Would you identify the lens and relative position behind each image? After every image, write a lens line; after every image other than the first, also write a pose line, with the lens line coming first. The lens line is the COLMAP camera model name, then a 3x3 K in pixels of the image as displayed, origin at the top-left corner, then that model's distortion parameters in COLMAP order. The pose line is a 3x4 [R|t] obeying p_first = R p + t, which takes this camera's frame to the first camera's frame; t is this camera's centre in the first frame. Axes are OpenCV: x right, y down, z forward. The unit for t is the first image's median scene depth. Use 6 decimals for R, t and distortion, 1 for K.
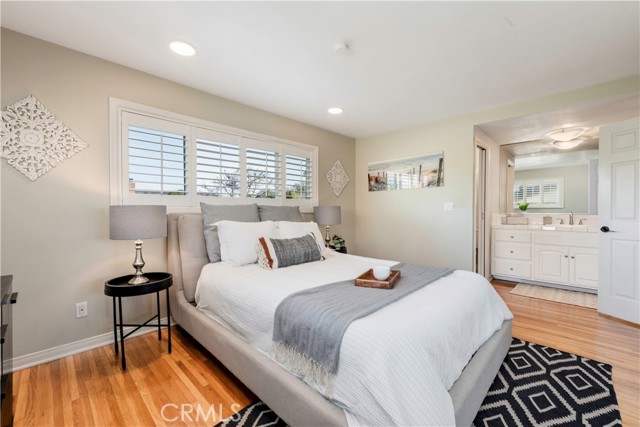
lens RADIAL K [[264.6, 0, 347.5], [0, 264.6, 209.2], [0, 0, 1]] dist [0.008297, -0.000046]
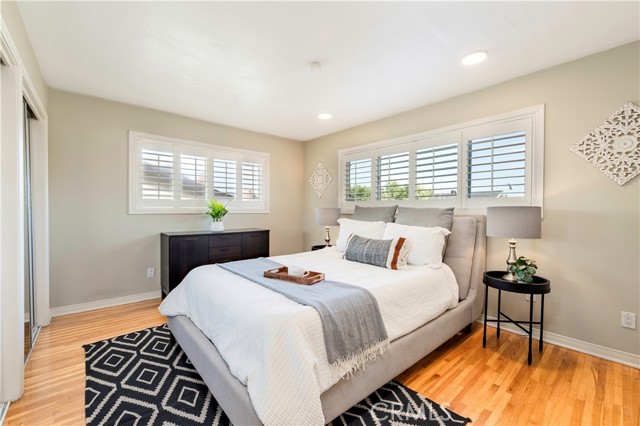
lens RADIAL K [[264.7, 0, 320.0], [0, 264.7, 213.0], [0, 0, 1]] dist [-0.000466, -0.000089]
pose [[-0.128954, 0.019198, -0.991465, 1.068316], [-0.017781, 0.999607, 0.021669, -0.002708], [0.991491, 0.020424, -0.128562, 1.146654]]
